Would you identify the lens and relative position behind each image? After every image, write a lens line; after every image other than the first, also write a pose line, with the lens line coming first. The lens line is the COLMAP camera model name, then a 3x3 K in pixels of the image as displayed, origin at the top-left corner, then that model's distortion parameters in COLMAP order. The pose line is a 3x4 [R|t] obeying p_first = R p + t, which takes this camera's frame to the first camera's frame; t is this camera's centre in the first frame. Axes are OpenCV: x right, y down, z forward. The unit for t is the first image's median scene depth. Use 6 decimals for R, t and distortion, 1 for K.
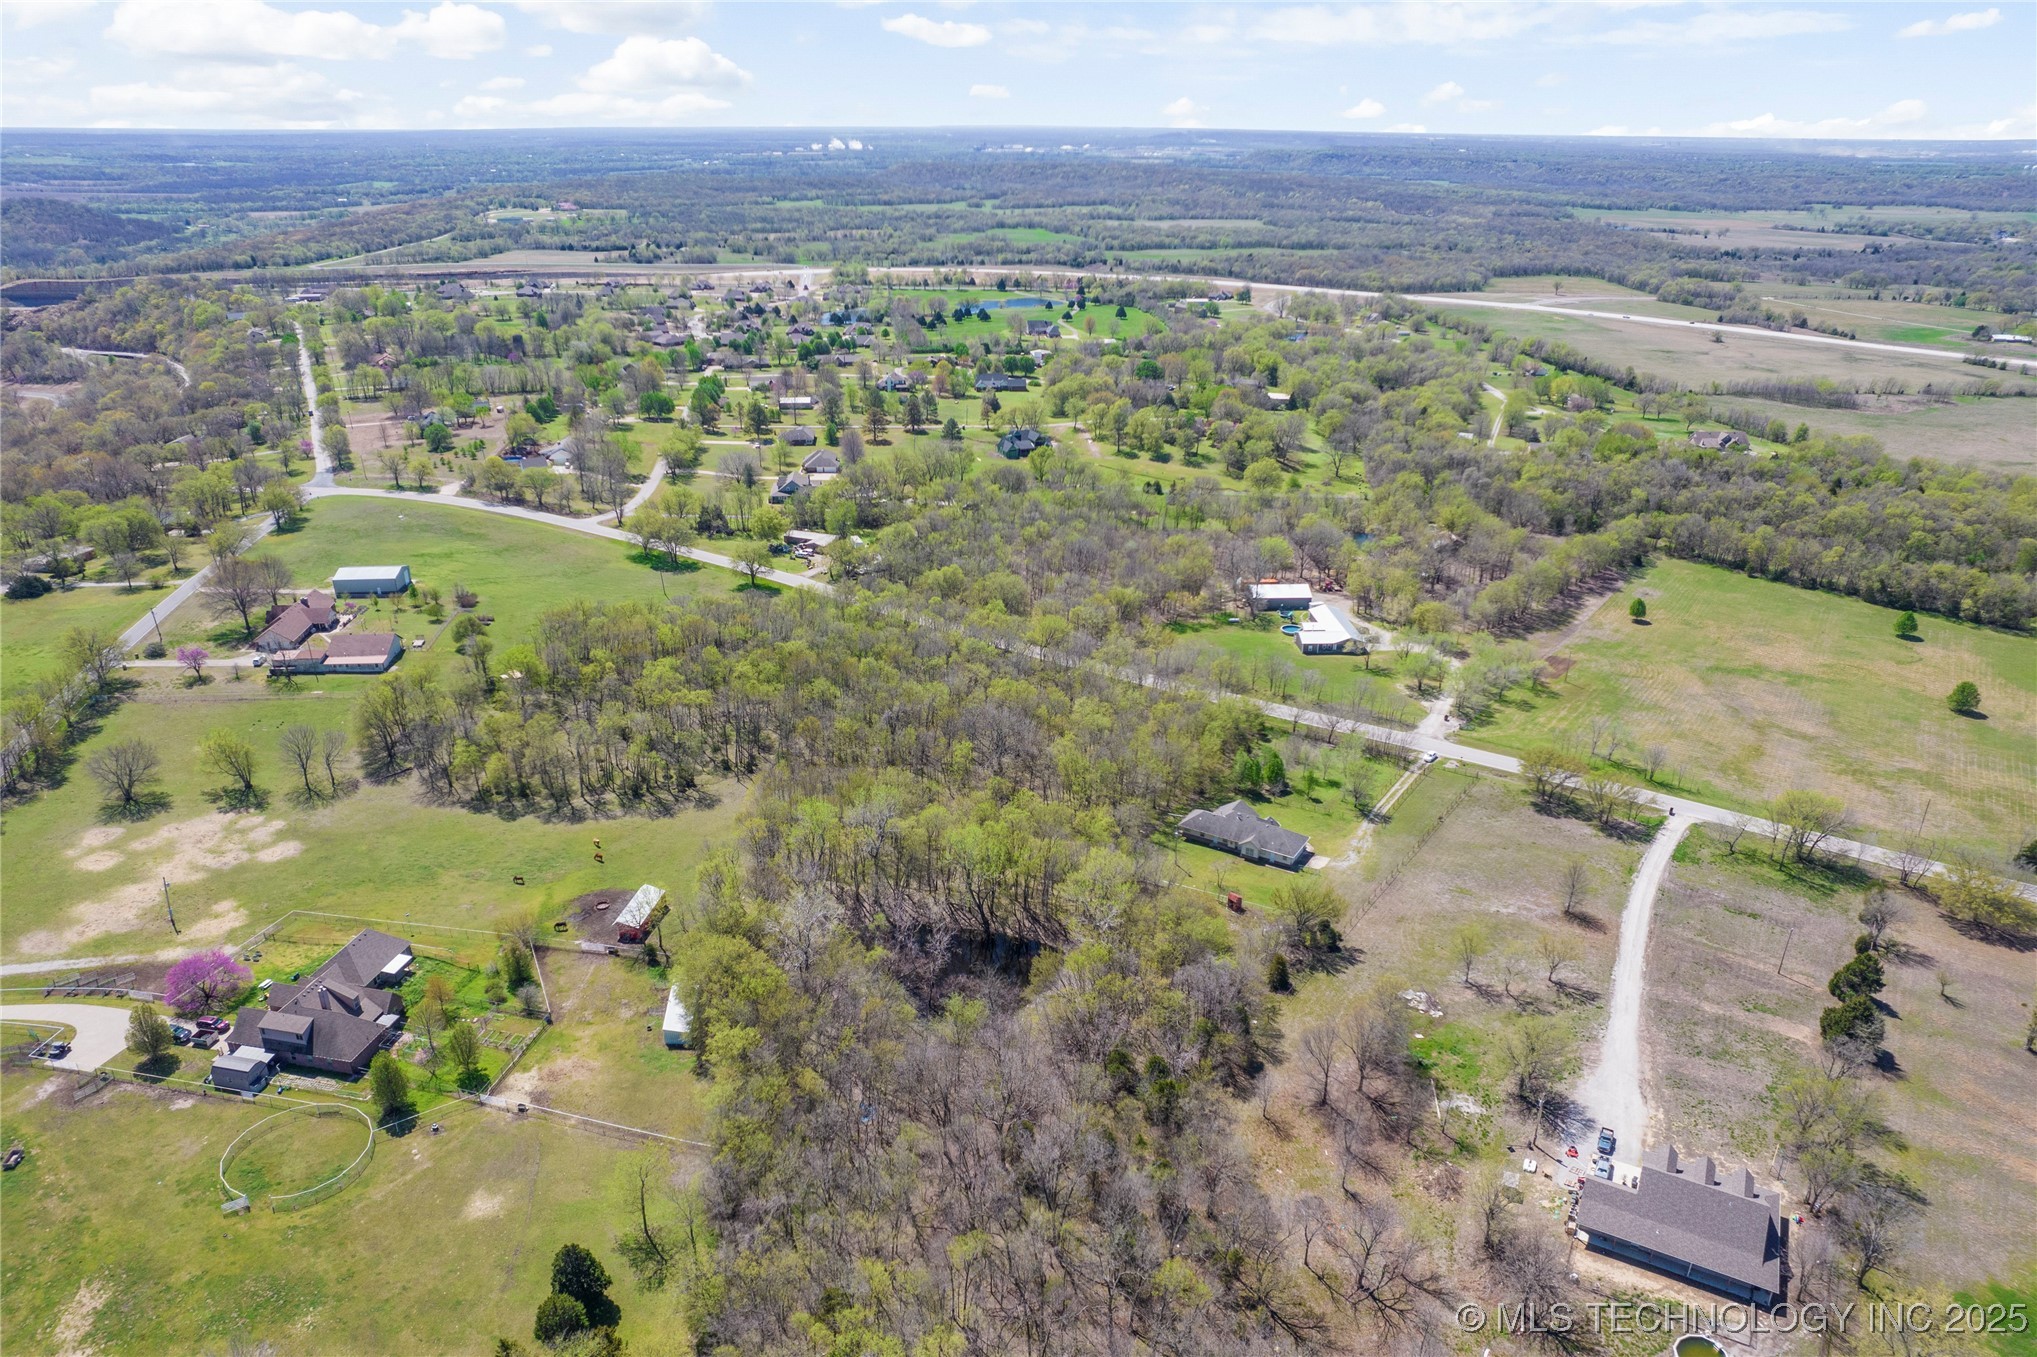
lens RADIAL K [[1343.5, 0, 1020.4], [0, 1343.5, 657.3], [0, 0, 1]] dist [-0.085476, 0.084956]
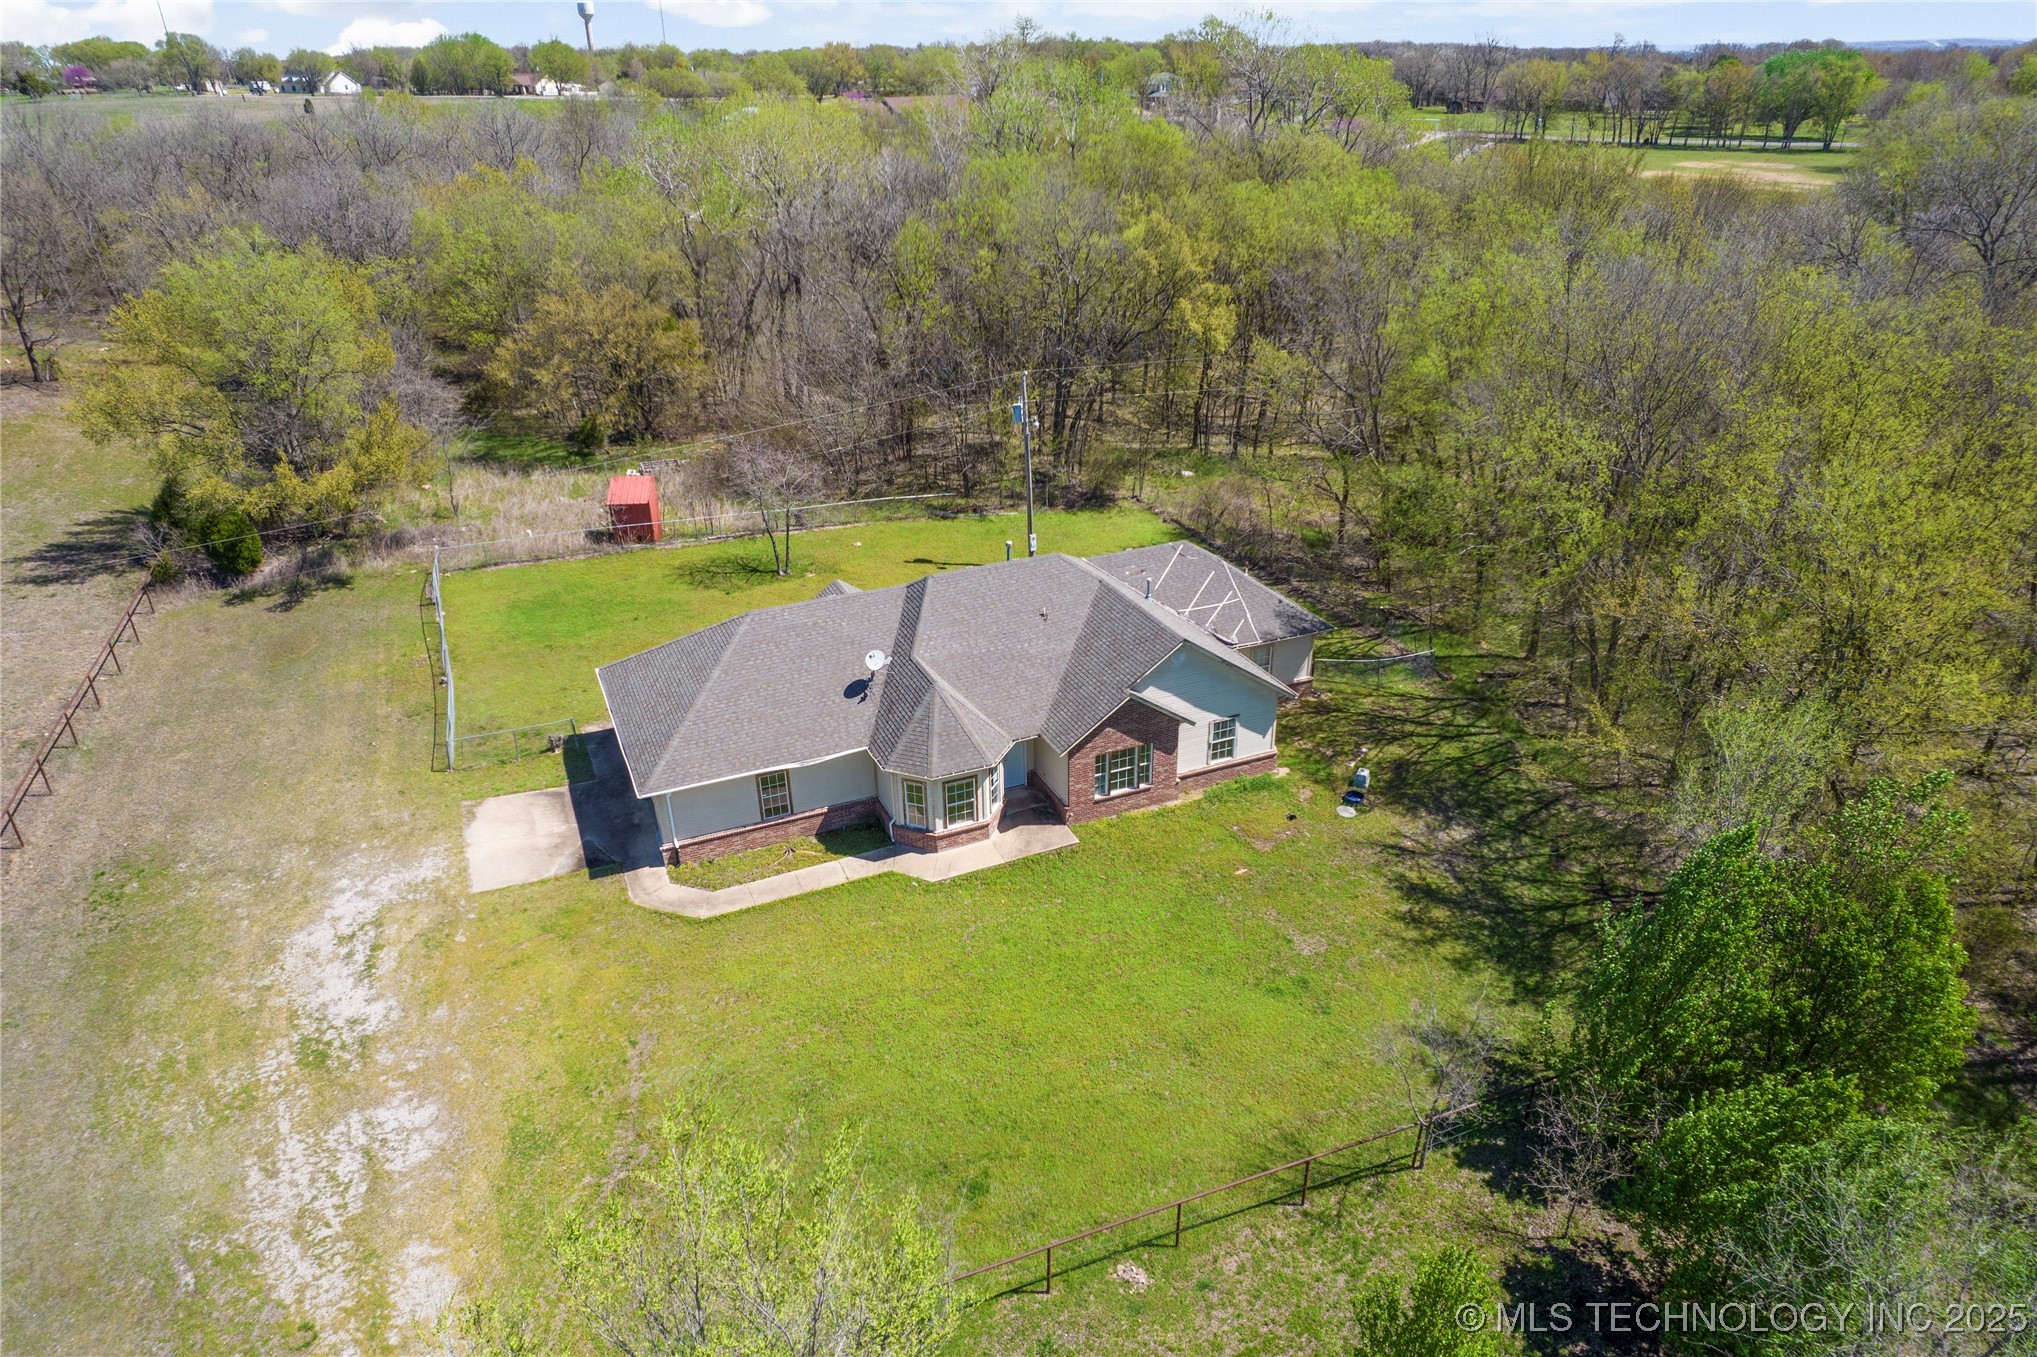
lens RADIAL K [[1296.8, 0, 1018.4], [0, 1296.8, 686.5], [0, 0, 1]] dist [-0.065376, 0.059794]
pose [[-0.572200, 0.364276, -0.734772, 0.279381], [-0.299932, 0.740922, 0.600896, 0.029534], [0.763301, 0.564214, -0.314698, 1.026450]]
